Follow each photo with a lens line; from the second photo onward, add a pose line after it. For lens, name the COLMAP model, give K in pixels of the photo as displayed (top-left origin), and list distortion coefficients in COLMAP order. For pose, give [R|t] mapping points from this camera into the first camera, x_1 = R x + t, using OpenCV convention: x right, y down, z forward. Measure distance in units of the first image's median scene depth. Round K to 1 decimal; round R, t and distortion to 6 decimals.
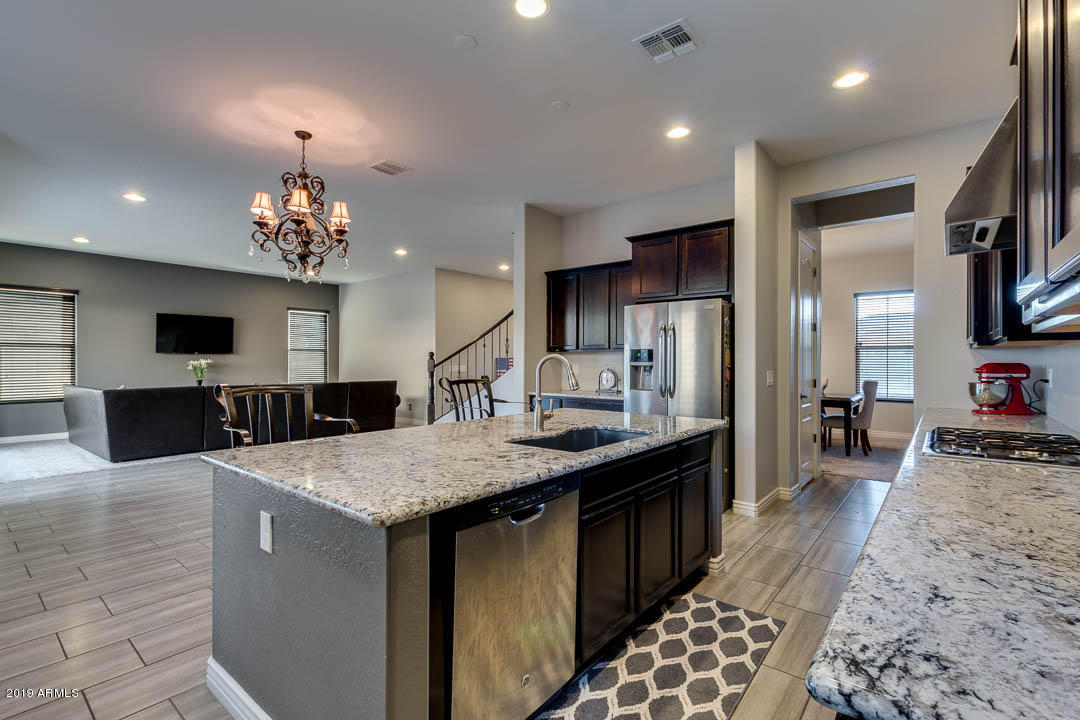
lens RADIAL K [[493.9, 0, 540.0], [0, 493.9, 360.0], [0, 0, 1]] dist [0.003012, -0.000089]
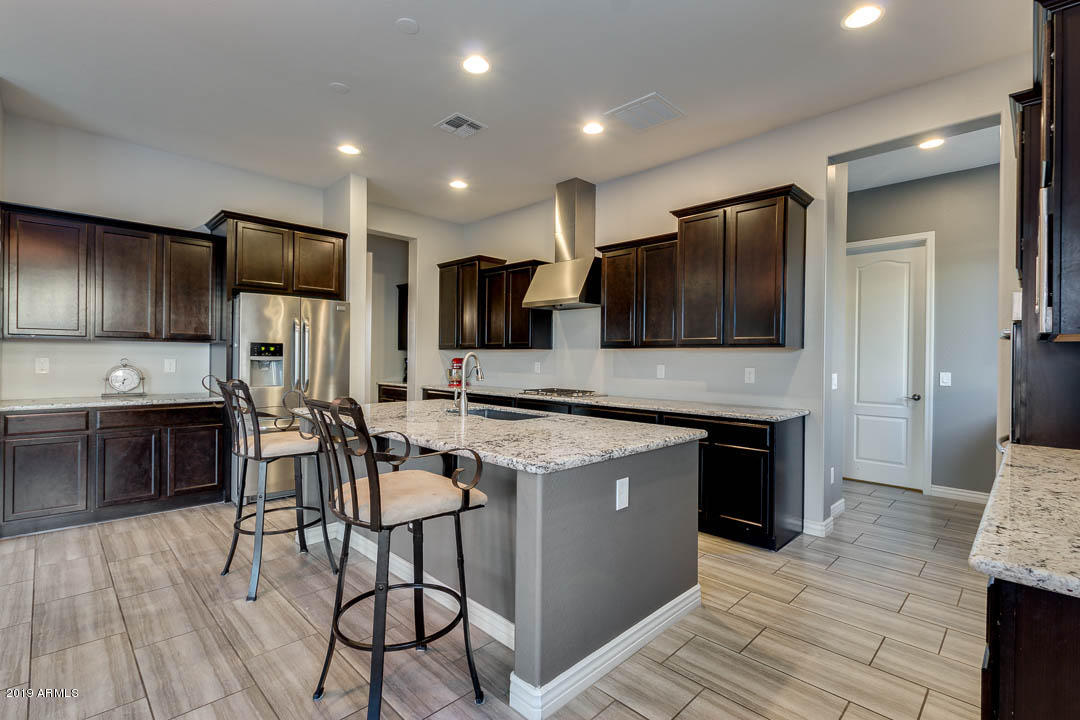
lens RADIAL K [[493.9, 0, 540.0], [0, 493.9, 360.0], [0, 0, 1]] dist [0.003012, -0.000089]
pose [[0.099933, -0.002740, 0.994990, -0.884086], [-0.012652, 0.999912, 0.004025, 0.001761], [-0.994914, -0.012990, 0.099890, 0.518976]]
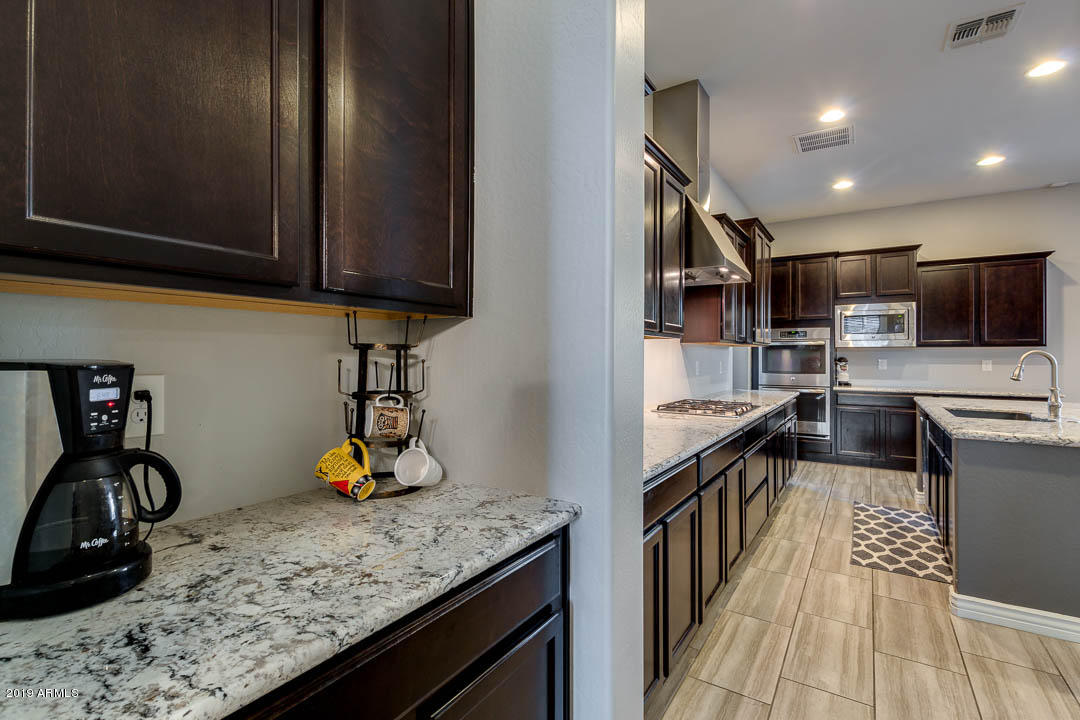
lens RADIAL K [[497.7, 0, 535.5], [0, 497.7, 352.6], [0, 0, 1]] dist [0.016057, -0.010704]
pose [[-0.995122, -0.004113, -0.098562, 1.005107], [-0.003550, 0.999976, -0.005885, 0.003702], [0.098584, -0.005507, -0.995114, 1.548883]]
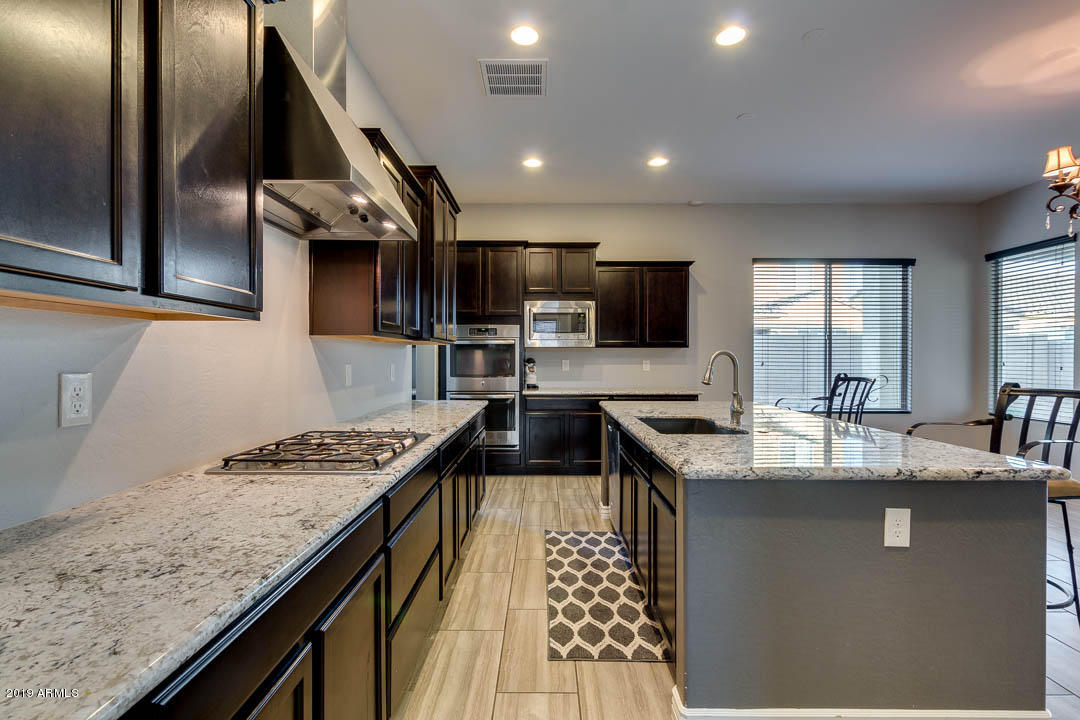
lens RADIAL K [[493.9, 0, 540.0], [0, 493.9, 360.0], [0, 0, 1]] dist [0.003012, -0.000089]
pose [[-0.778565, 0.001745, -0.627562, 0.740666], [-0.002234, 0.999982, 0.005553, 0.003232], [0.627560, 0.005726, -0.778547, 1.172291]]
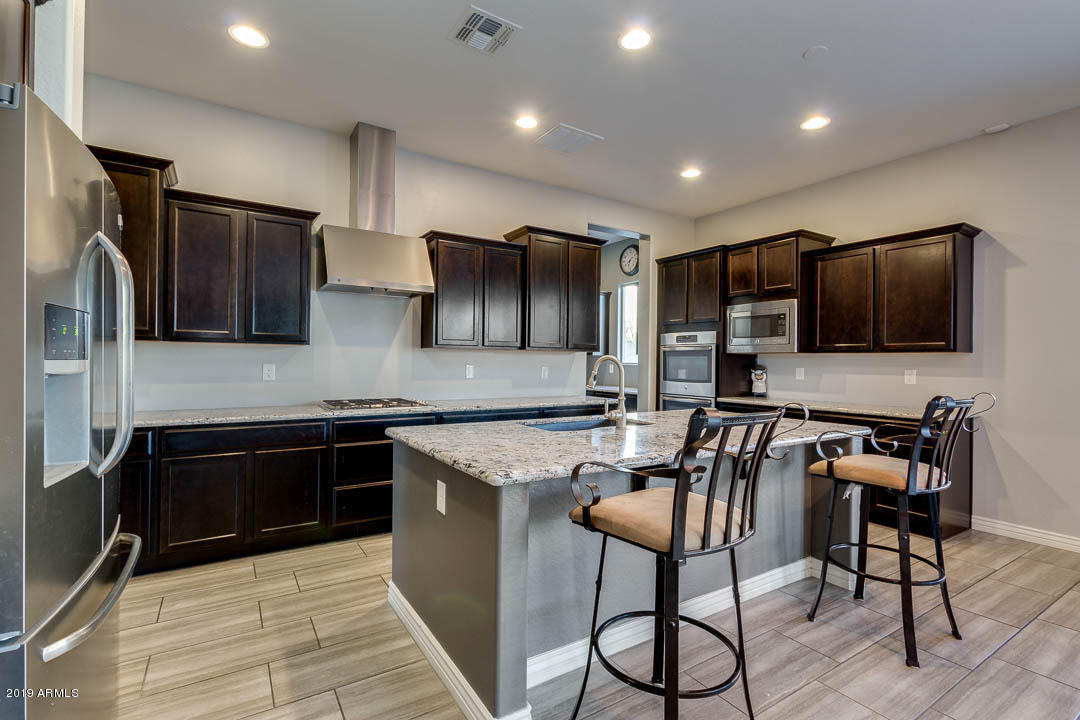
lens RADIAL K [[493.9, 0, 540.0], [0, 493.9, 360.0], [0, 0, 1]] dist [0.003012, -0.000089]
pose [[-0.949300, -0.011663, 0.314156, -0.117879], [-0.012508, 0.999922, -0.000673, 0.000783], [-0.314123, -0.004569, -0.949371, 1.544698]]
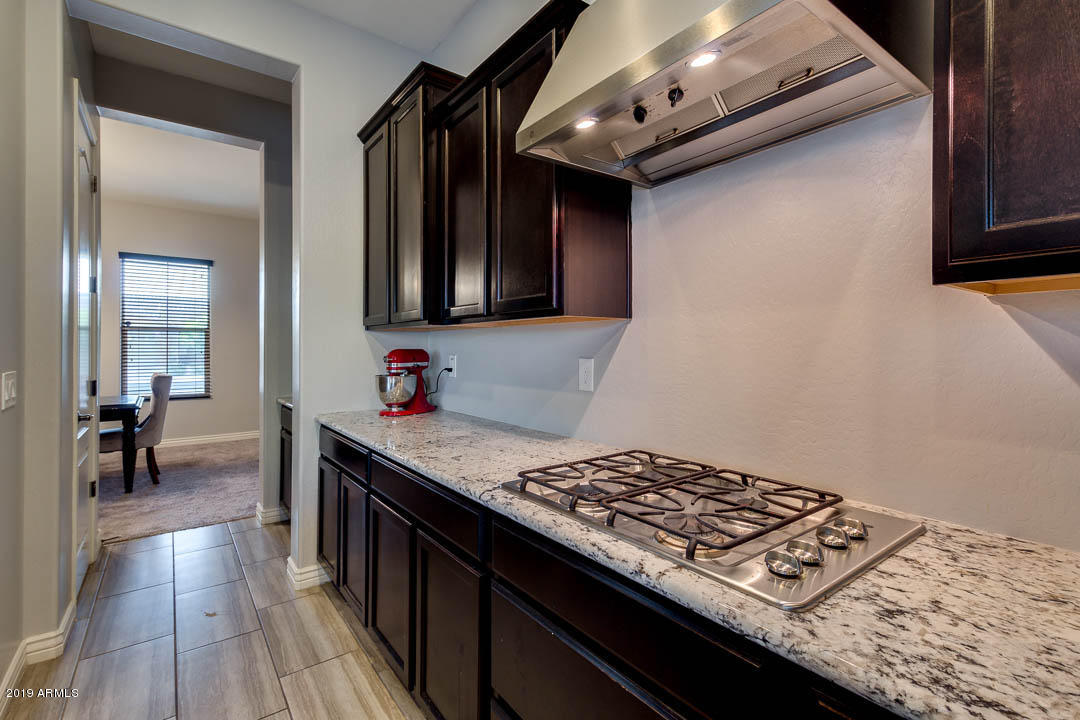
lens RADIAL K [[488.5, 0, 541.9], [0, 488.5, 344.7], [0, 0, 1]] dist [0.003394, 0.000375]
pose [[0.228803, 0.004534, 0.973462, 0.222057], [-0.001850, 0.999989, -0.004223, 0.001954], [-0.973471, -0.000835, 0.228809, 0.617313]]
